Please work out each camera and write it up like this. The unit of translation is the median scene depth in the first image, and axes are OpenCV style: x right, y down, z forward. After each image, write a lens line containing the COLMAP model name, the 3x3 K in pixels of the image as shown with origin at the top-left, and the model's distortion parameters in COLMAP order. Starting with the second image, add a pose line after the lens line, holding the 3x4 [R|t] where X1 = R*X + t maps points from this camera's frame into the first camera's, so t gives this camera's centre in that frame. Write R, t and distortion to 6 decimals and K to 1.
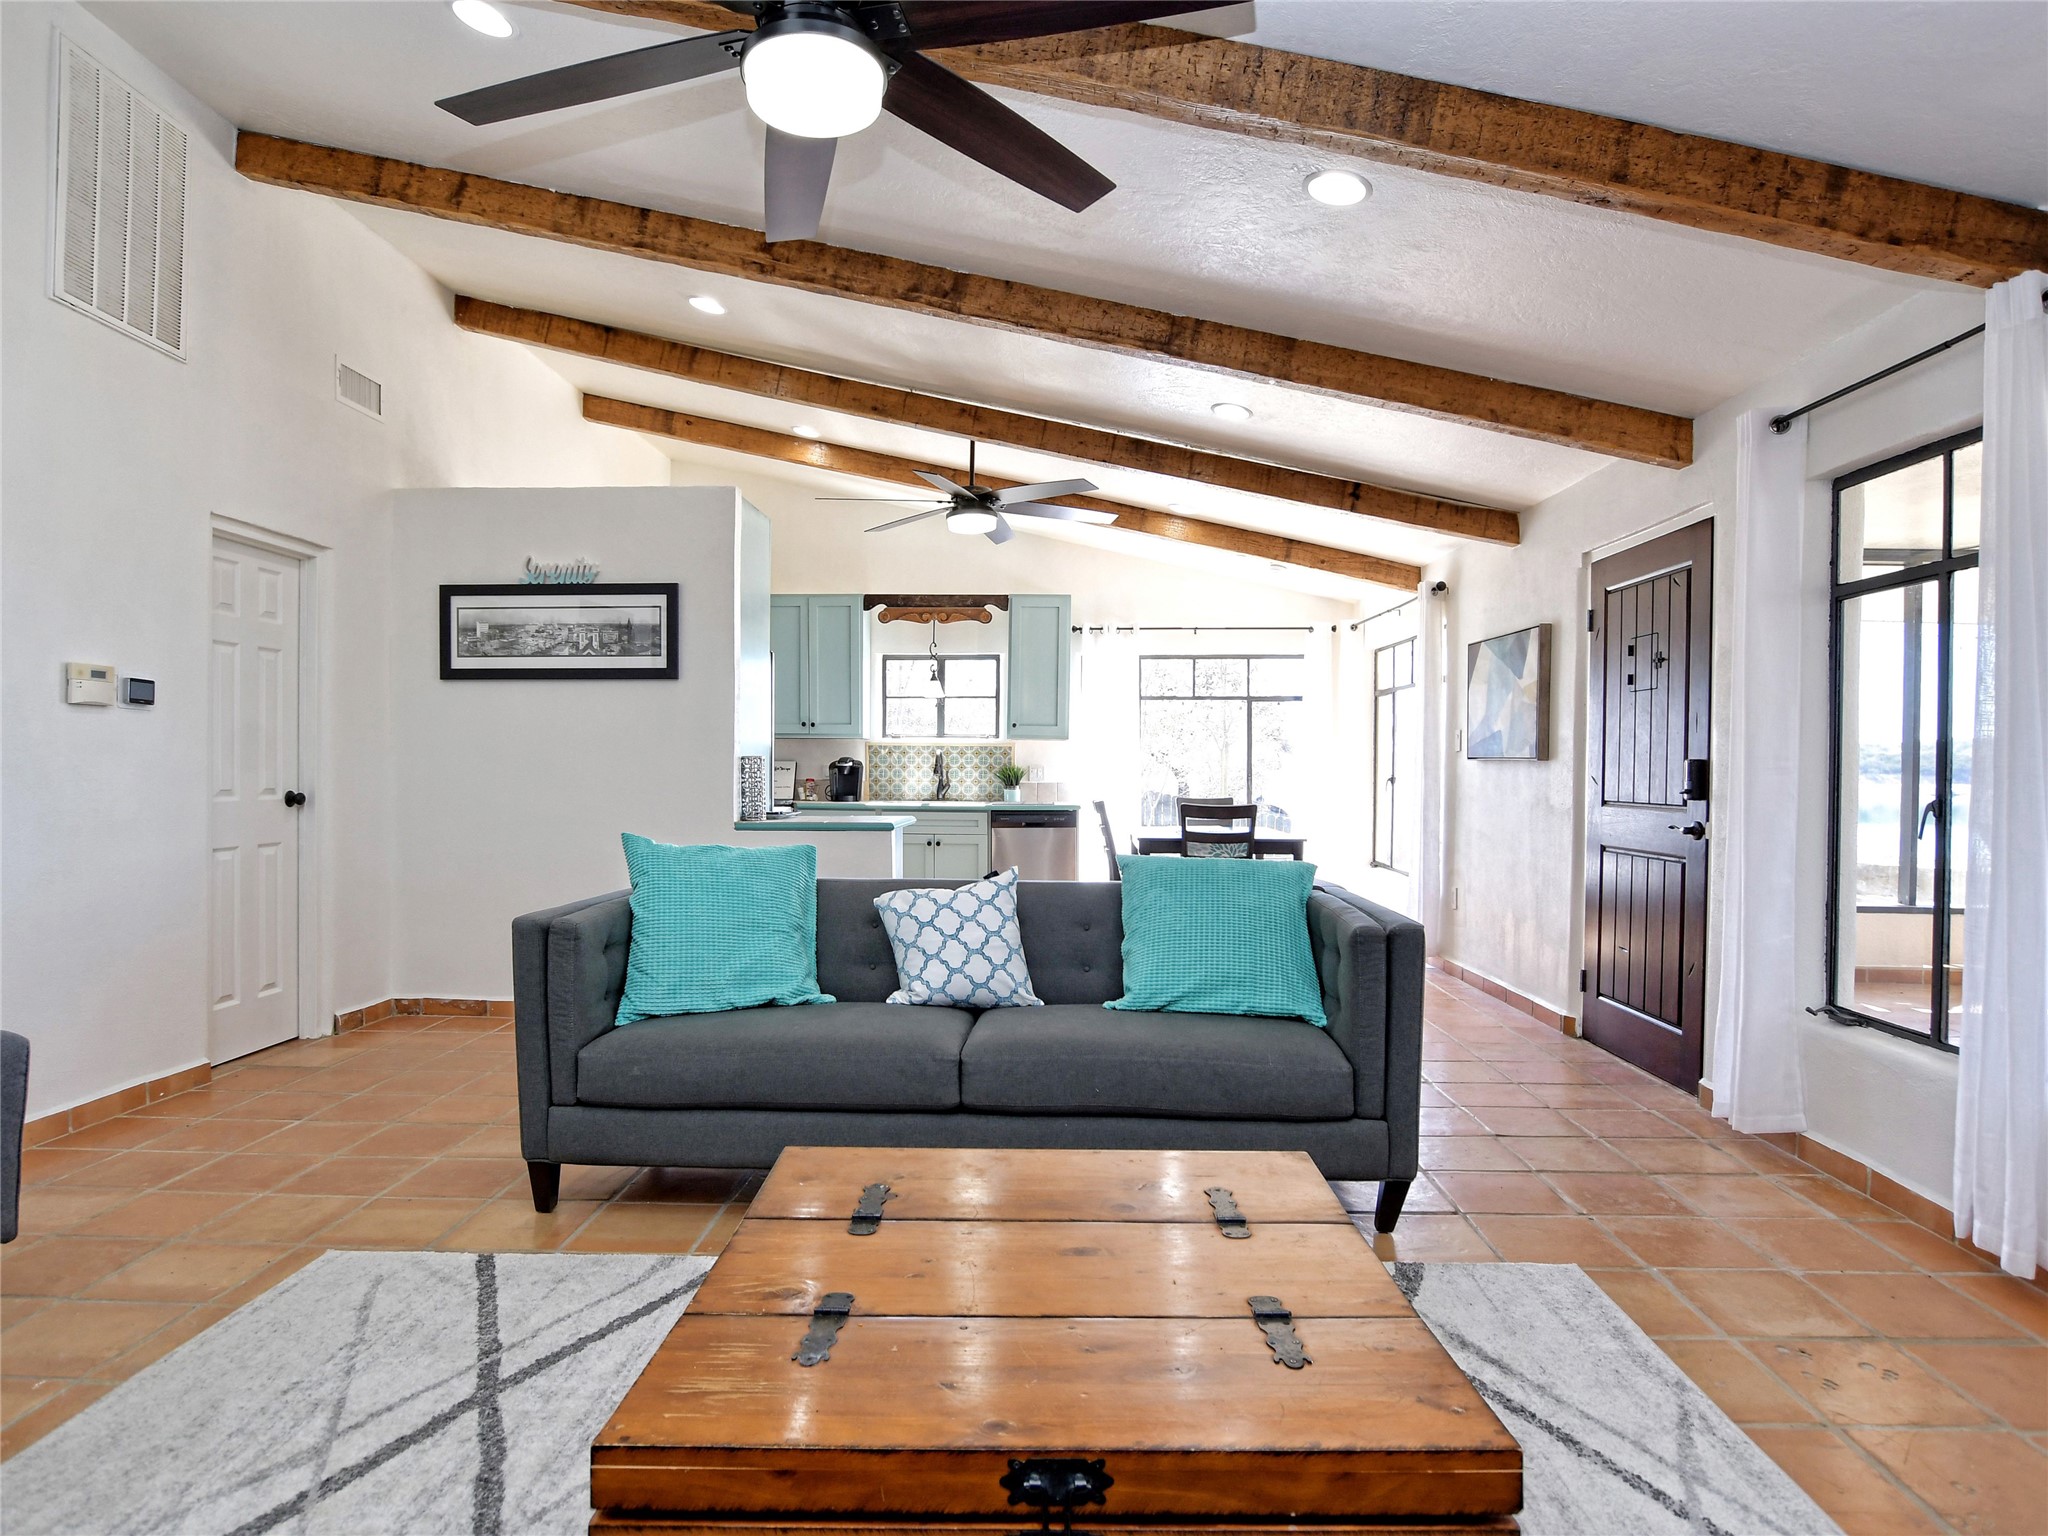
lens RADIAL K [[1165.3, 0, 1021.5], [0, 1165.3, 775.5], [0, 0, 1]] dist [-0.027774, 0.004598]
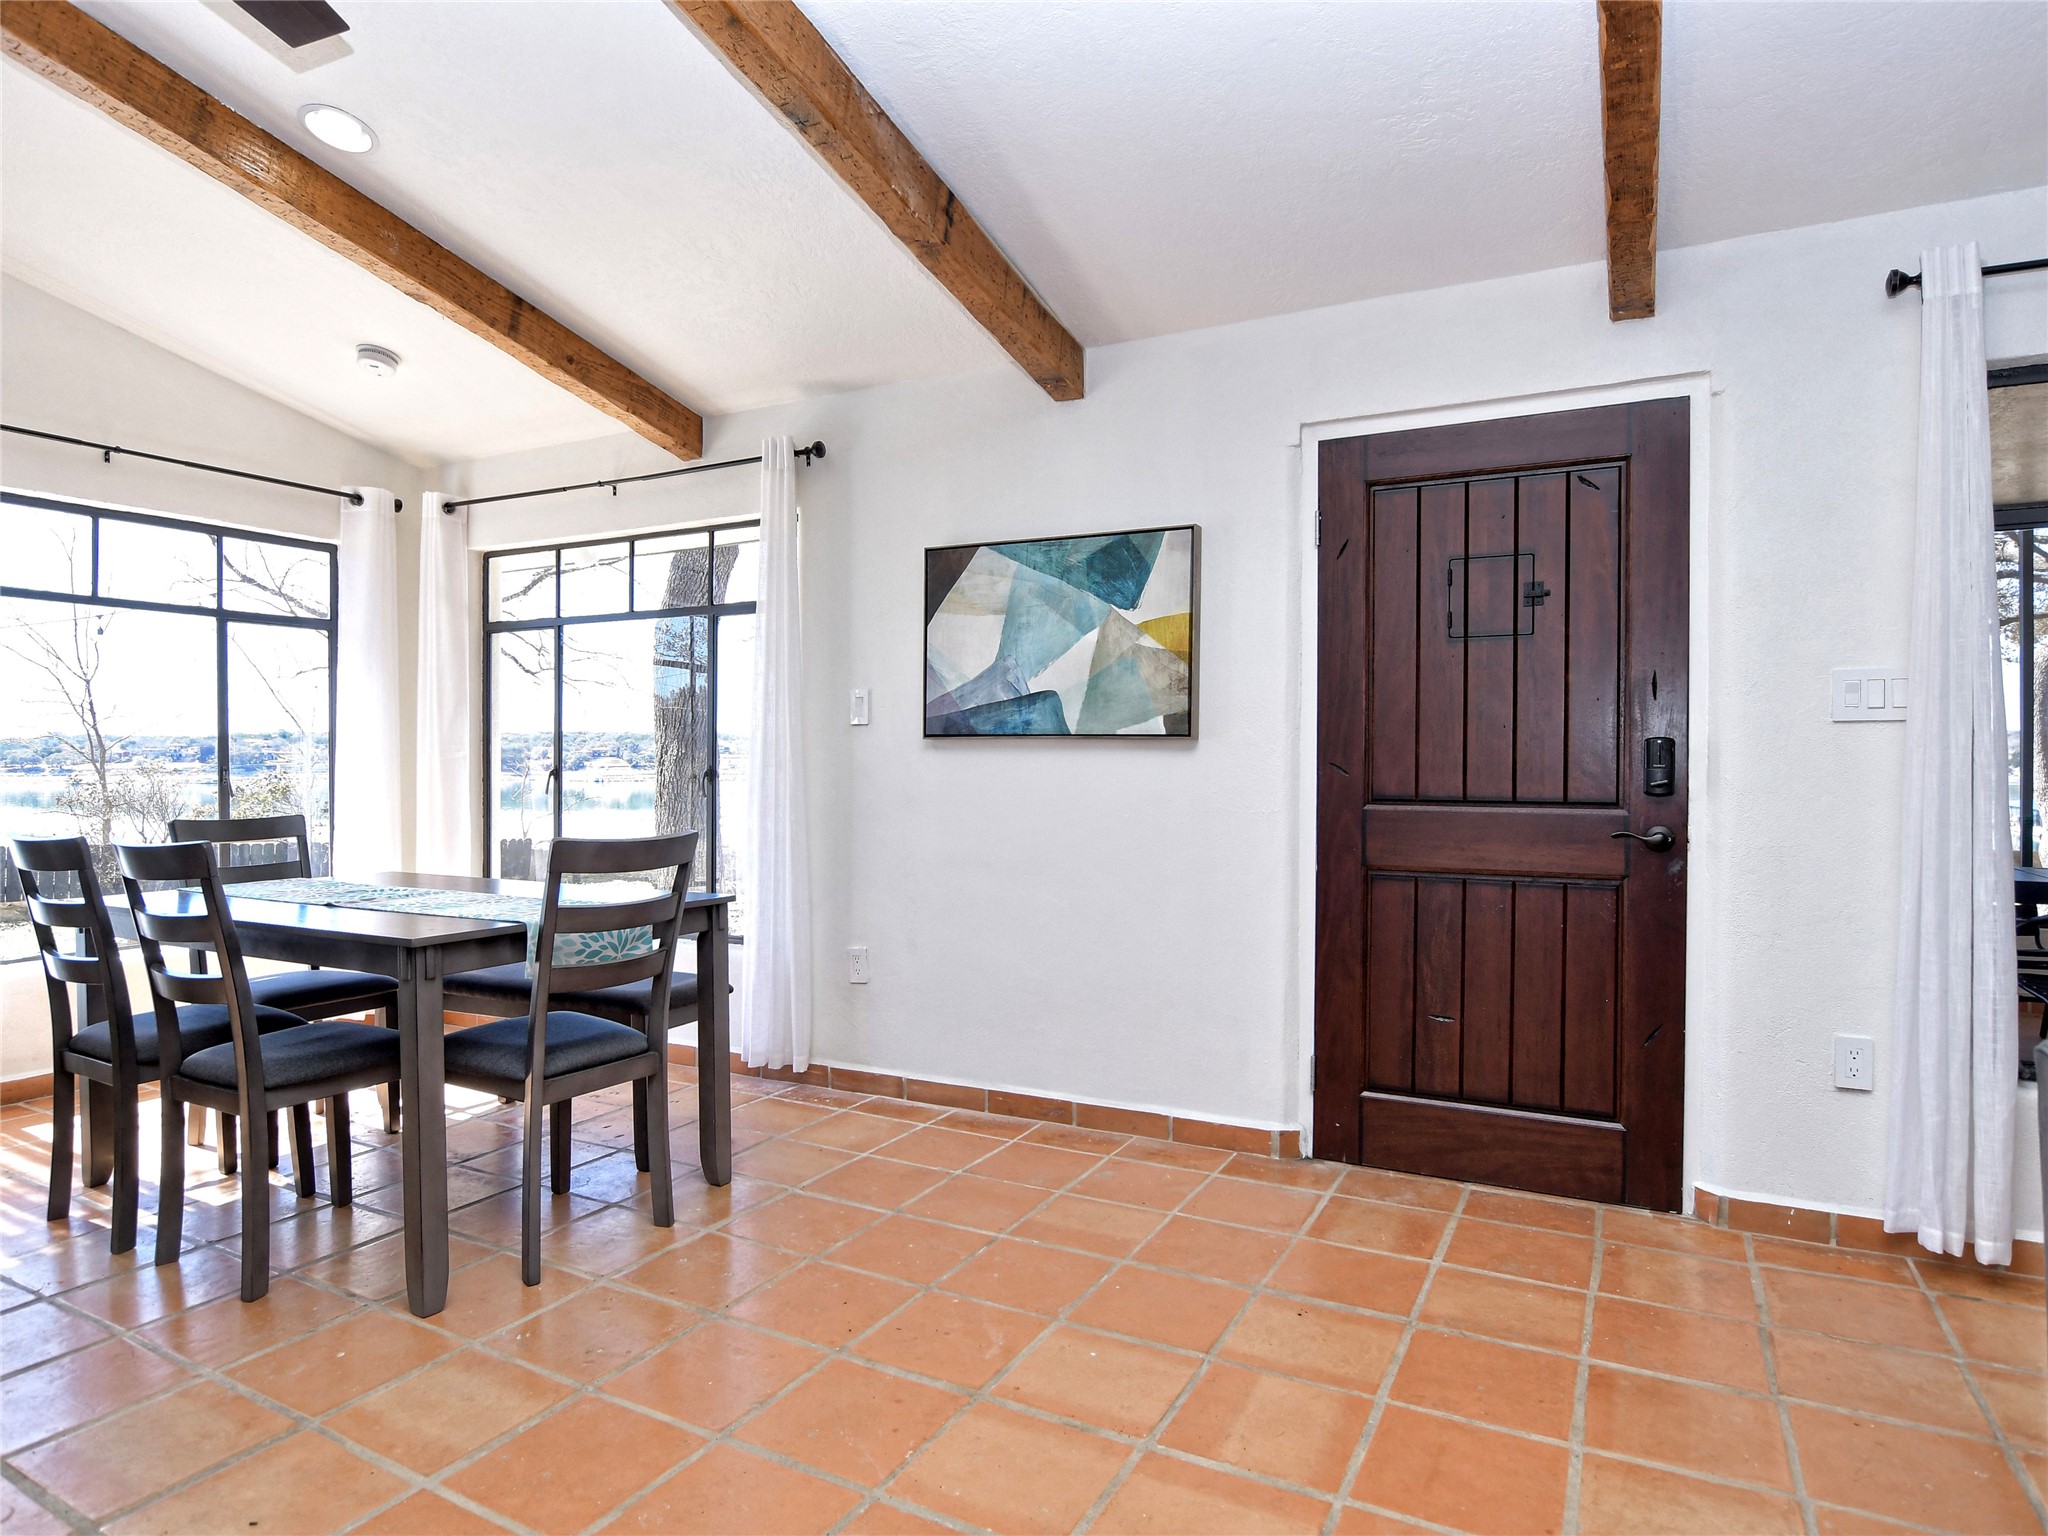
lens RADIAL K [[1165.3, 0, 1021.5], [0, 1165.3, 775.5], [0, 0, 1]] dist [-0.027774, 0.004598]
pose [[0.438015, -0.013432, 0.898867, -0.104062], [0.005858, 0.999910, 0.012087, -0.000755], [-0.898949, -0.000029, 0.438054, 0.490201]]
